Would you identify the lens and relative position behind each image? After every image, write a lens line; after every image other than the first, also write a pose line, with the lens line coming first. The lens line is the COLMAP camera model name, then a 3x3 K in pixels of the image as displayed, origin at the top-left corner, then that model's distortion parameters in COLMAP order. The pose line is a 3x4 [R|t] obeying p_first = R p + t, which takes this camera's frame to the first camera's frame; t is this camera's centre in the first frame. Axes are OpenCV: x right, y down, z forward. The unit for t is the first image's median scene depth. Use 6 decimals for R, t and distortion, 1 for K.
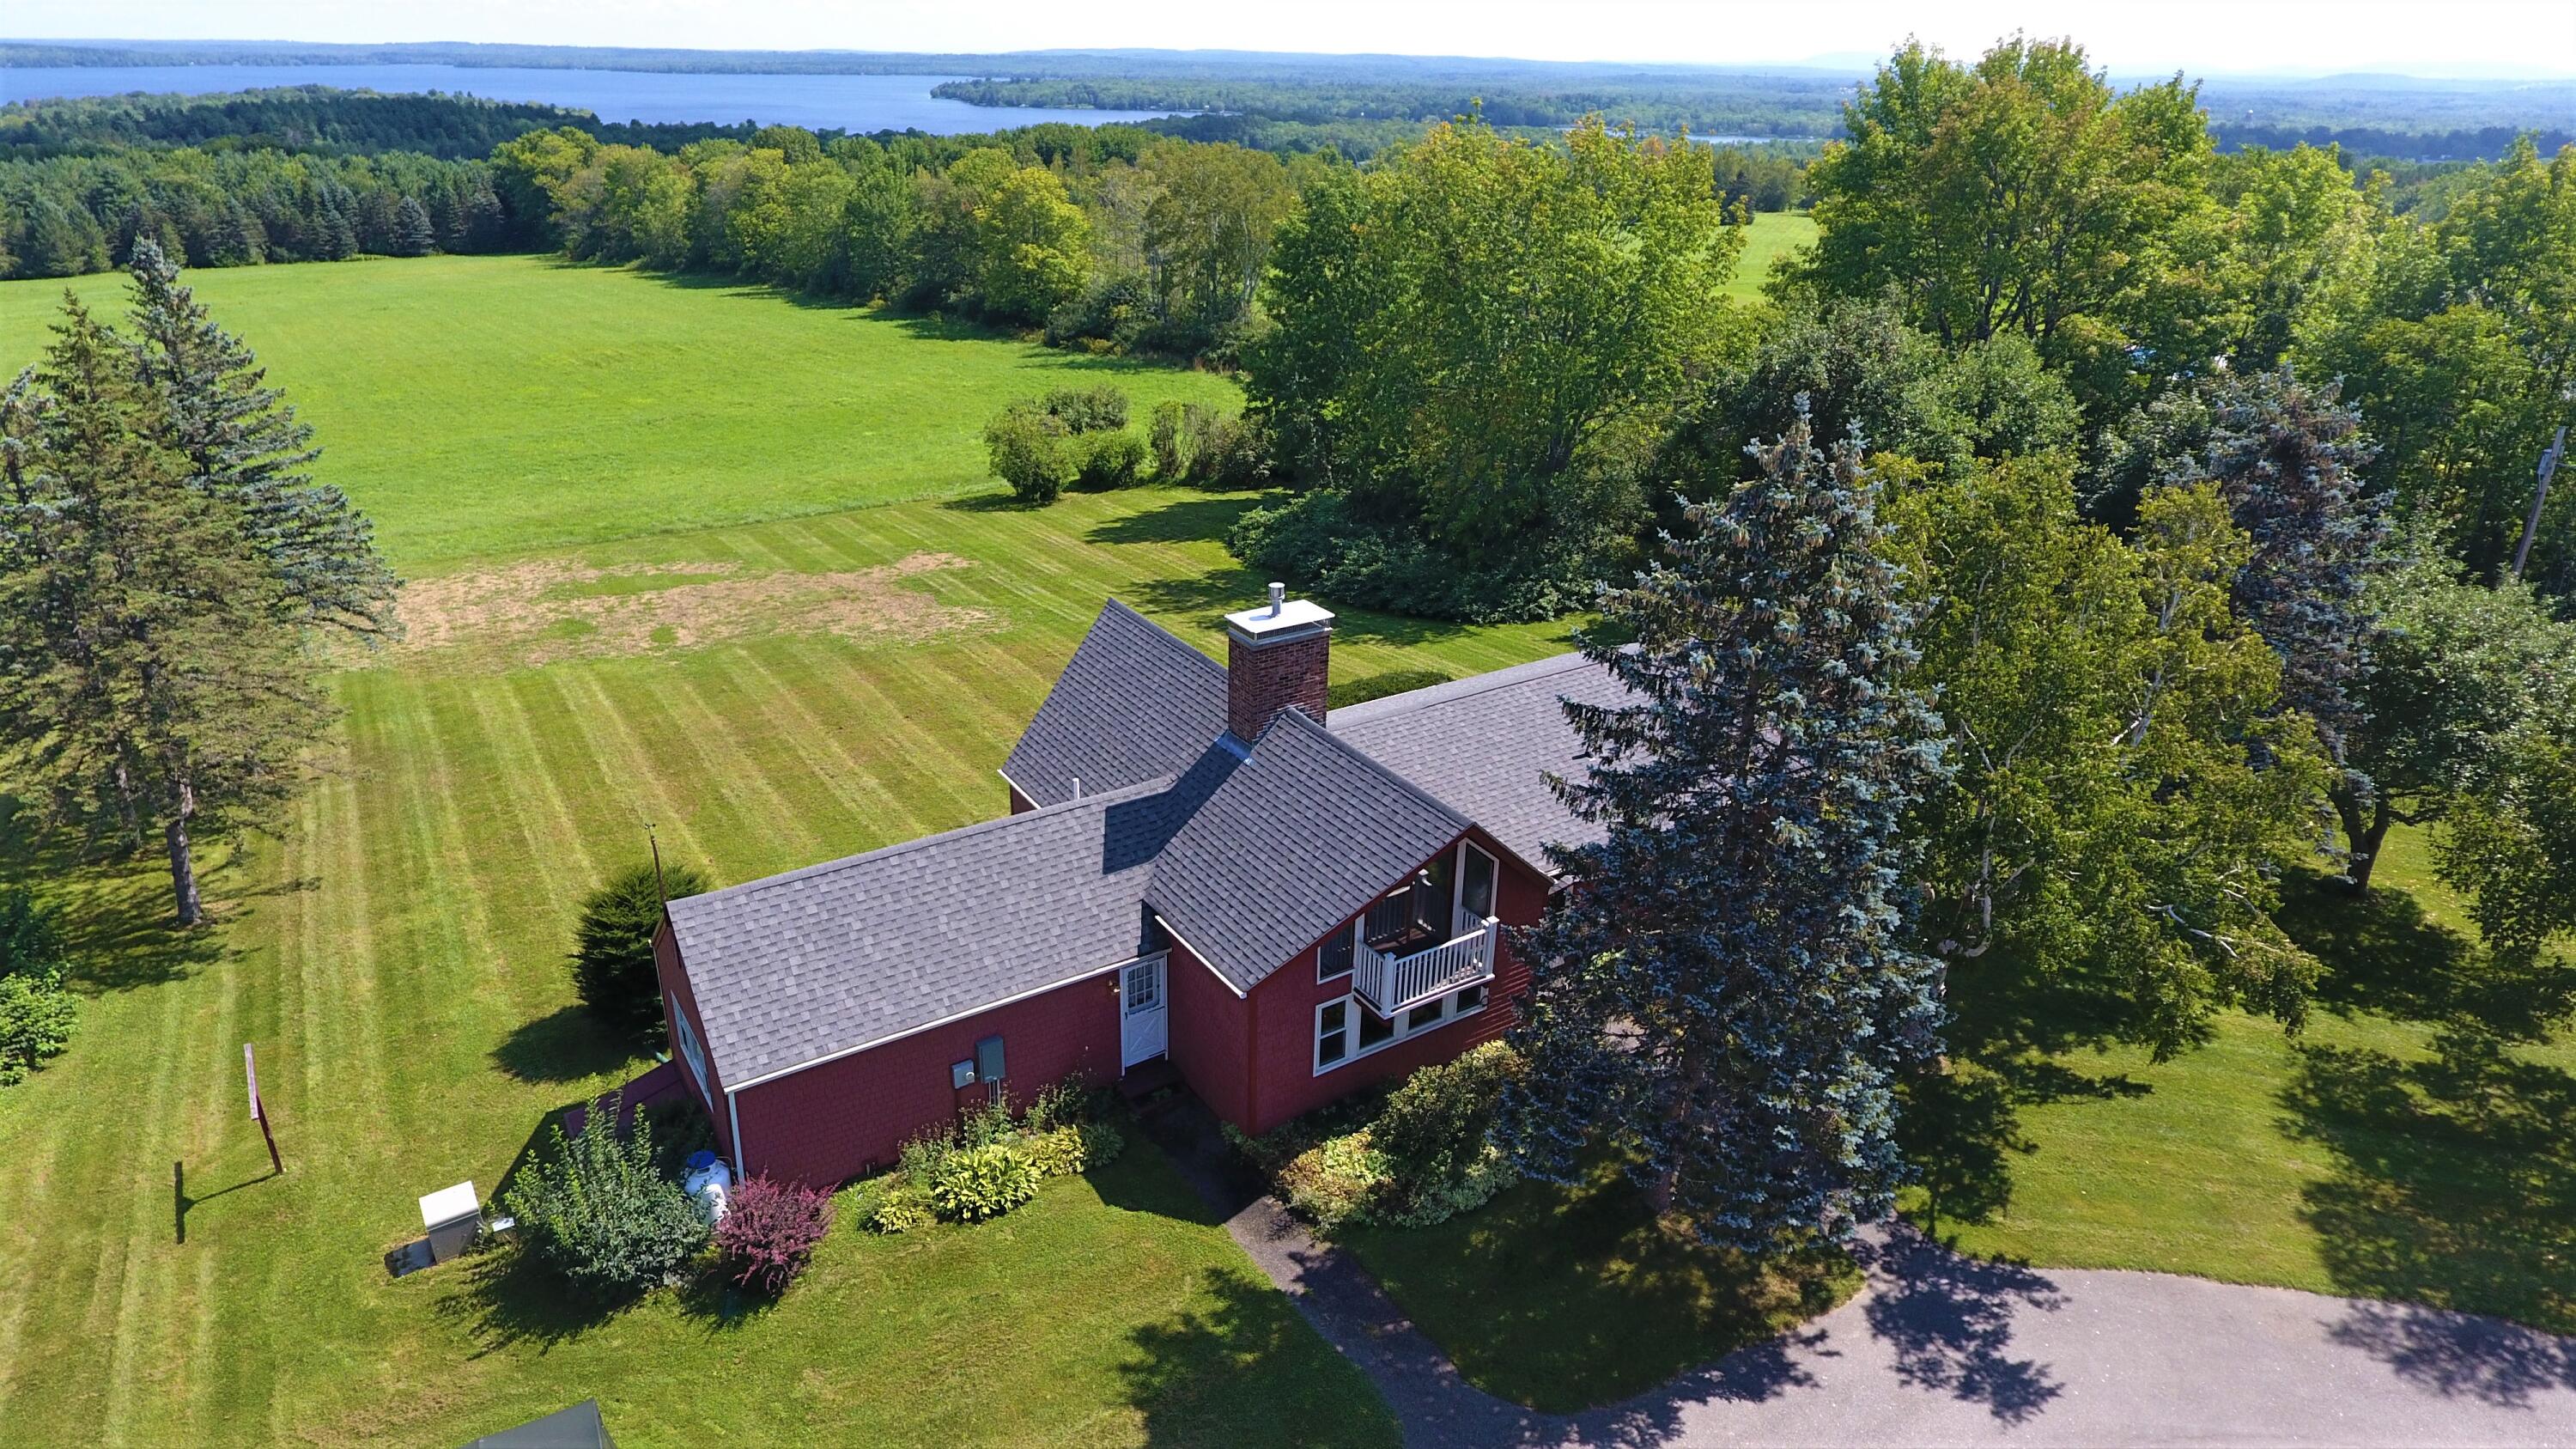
lens RADIAL K [[1515.2, 0, 1260.8], [0, 1515.2, 729.8], [0, 0, 1]] dist [-0.000209, -0.000129]
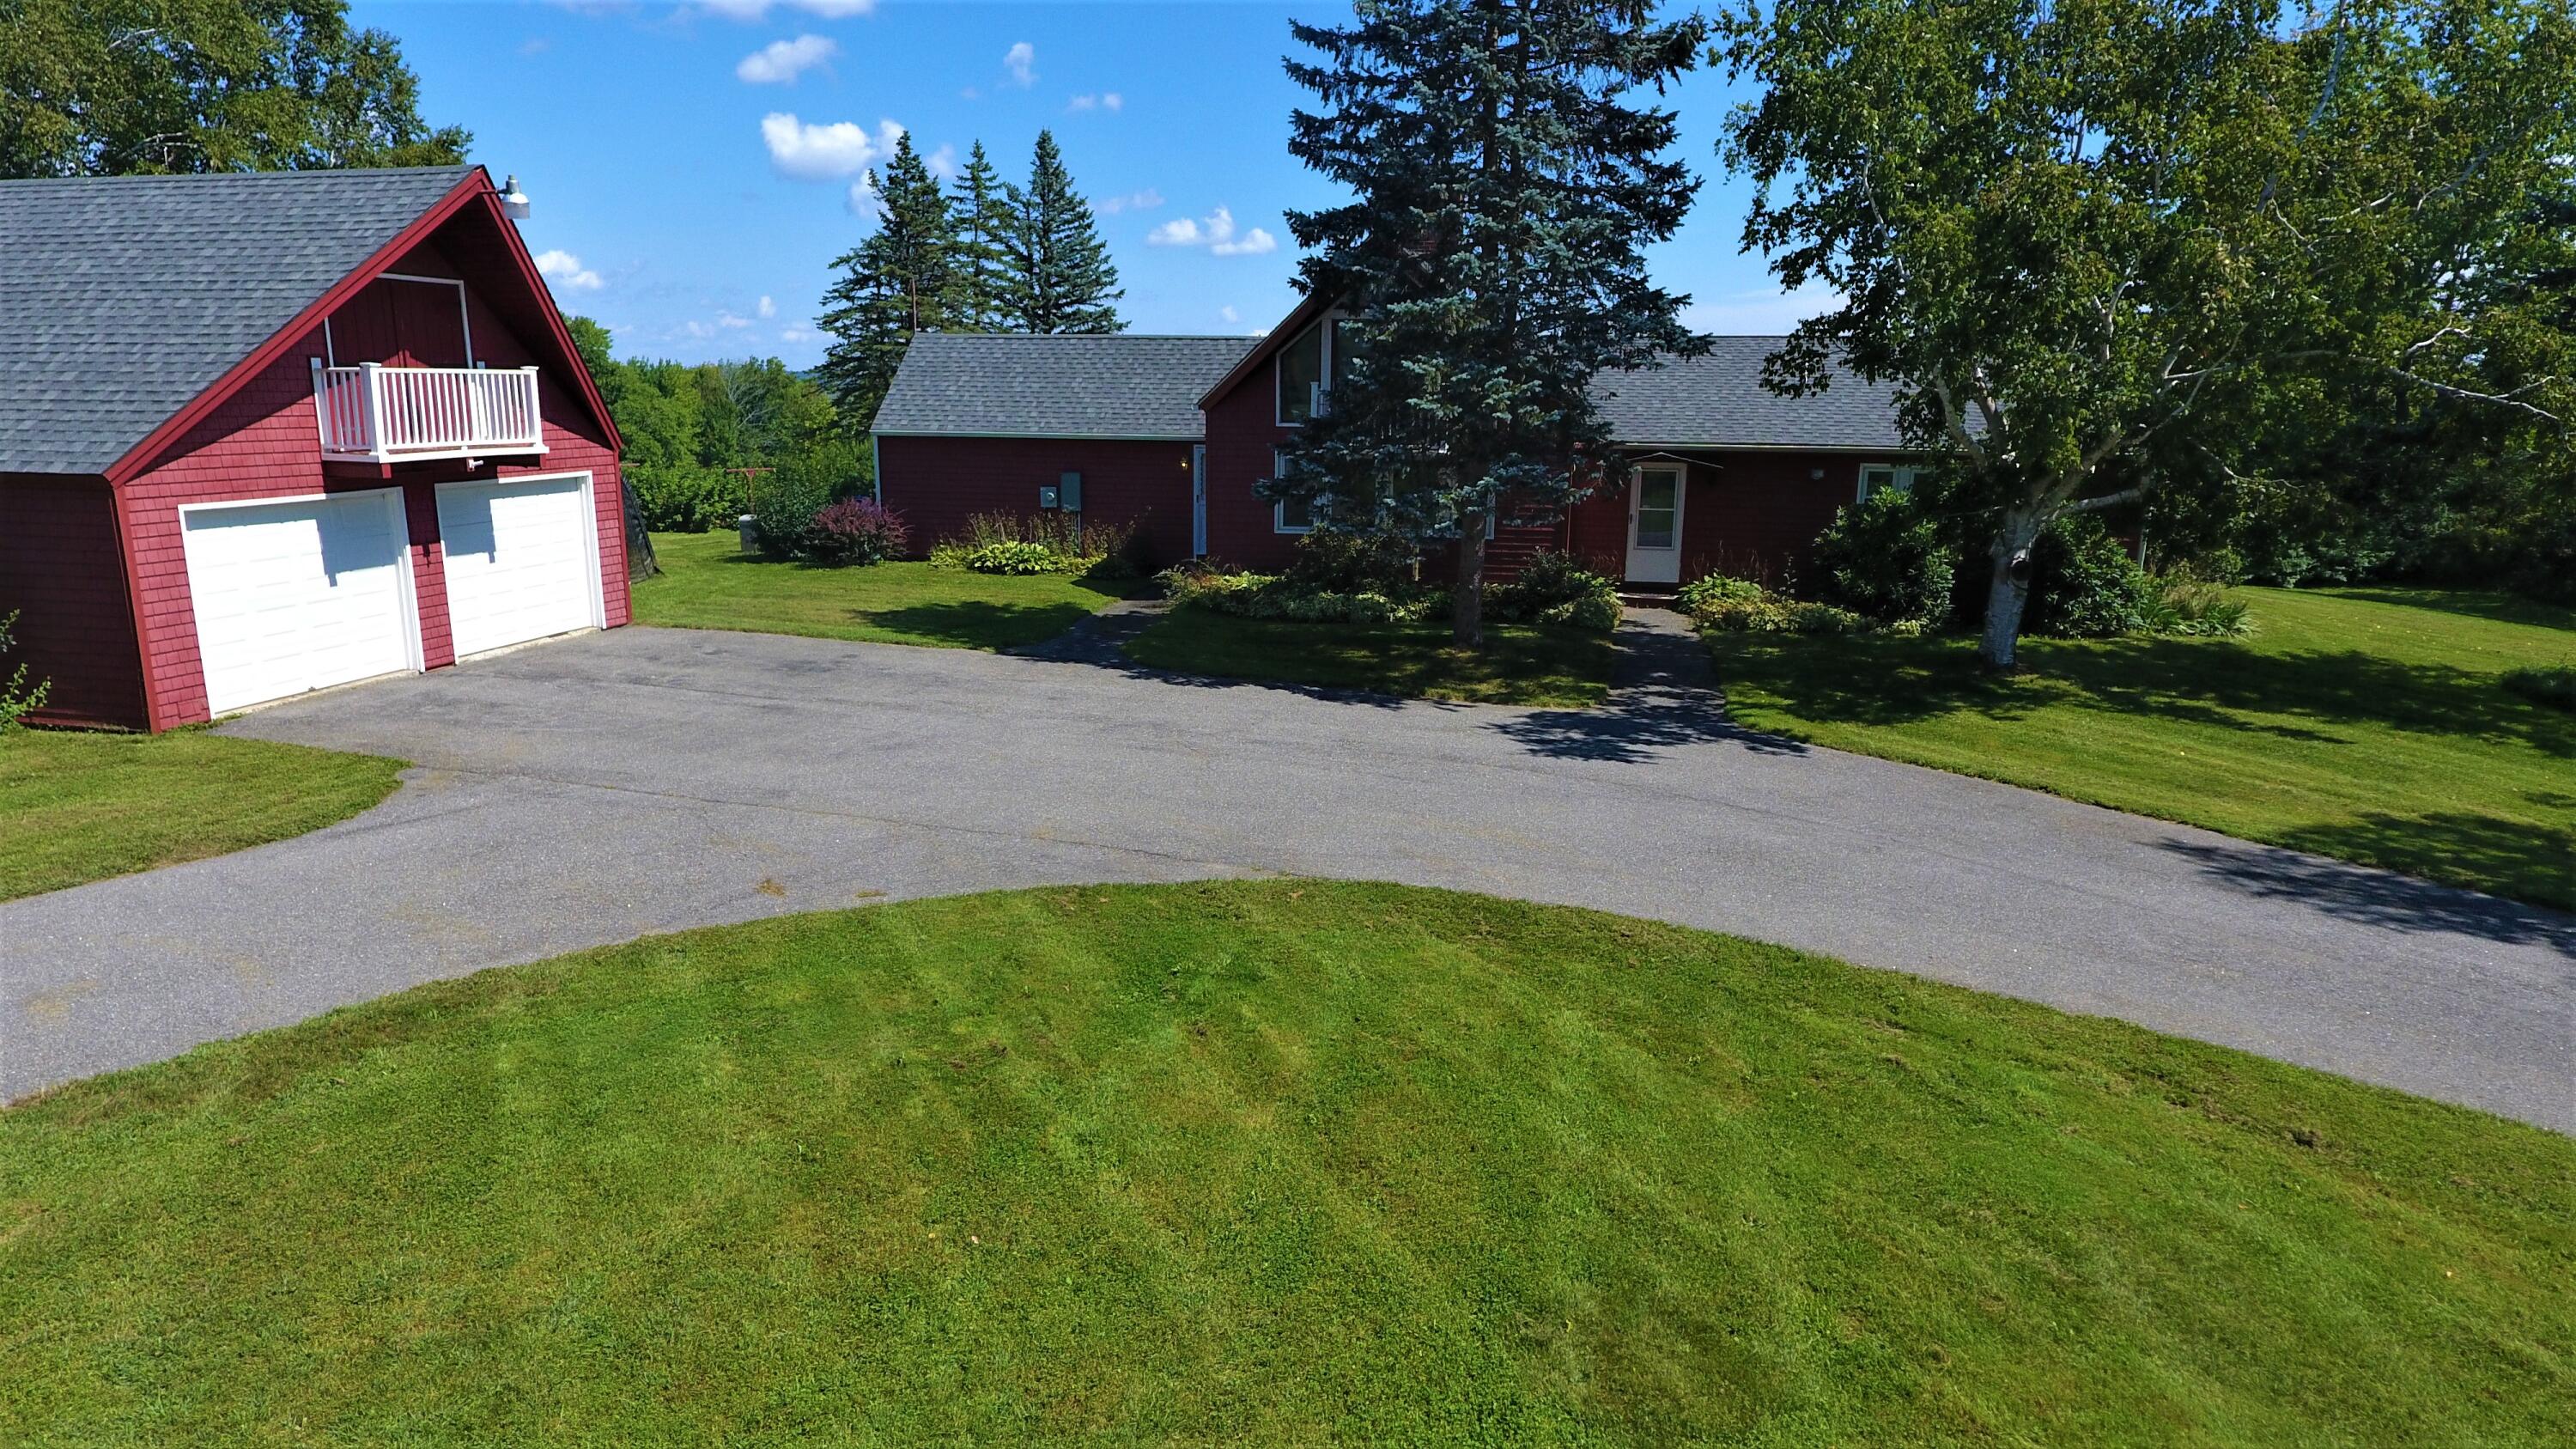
lens RADIAL K [[1515.2, 0, 1260.8], [0, 1515.2, 729.8], [0, 0, 1]] dist [-0.000209, -0.000129]
pose [[0.714381, 0.147417, -0.684053, 0.686370], [-0.282394, 0.955154, -0.089074, 0.409762], [0.640245, 0.256805, 0.723974, 0.245779]]
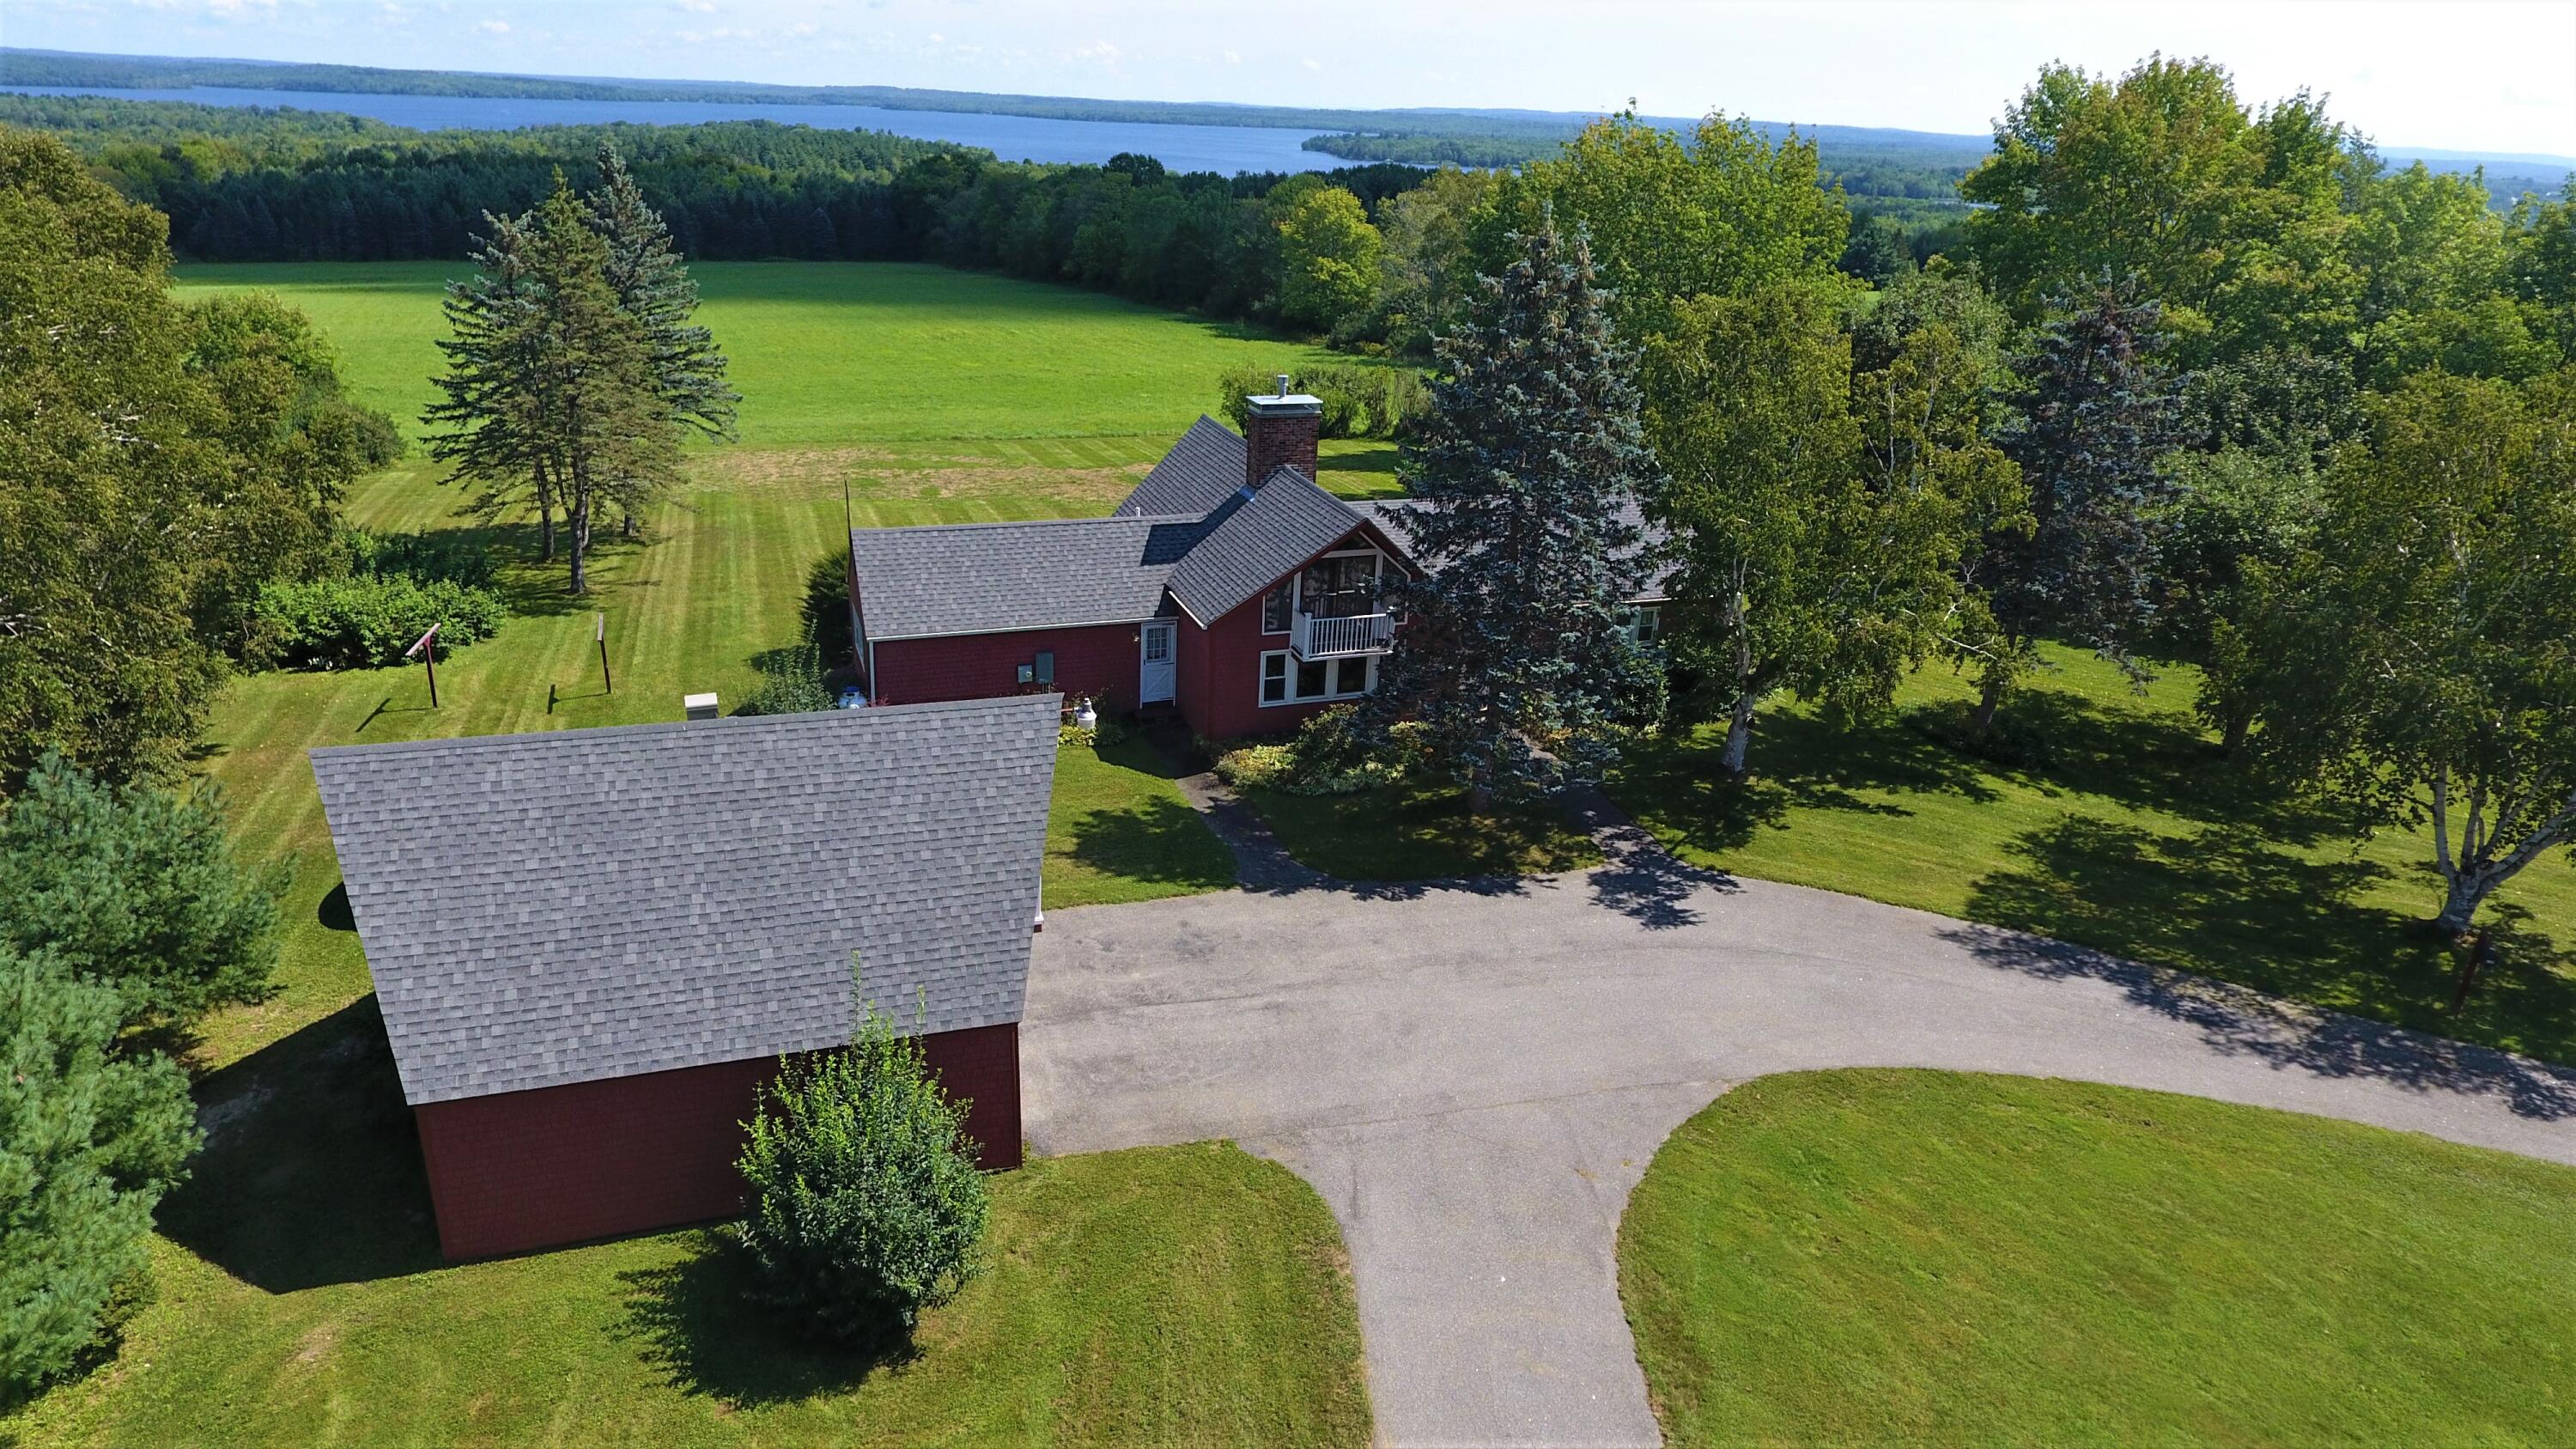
lens RADIAL K [[1515.2, 0, 1260.8], [0, 1515.2, 729.8], [0, 0, 1]] dist [-0.000209, -0.000129]
pose [[0.974261, 0.108488, -0.197602, 0.290588], [-0.115012, 0.993125, -0.021808, 0.253558], [0.193877, 0.043973, 0.980040, -0.364415]]
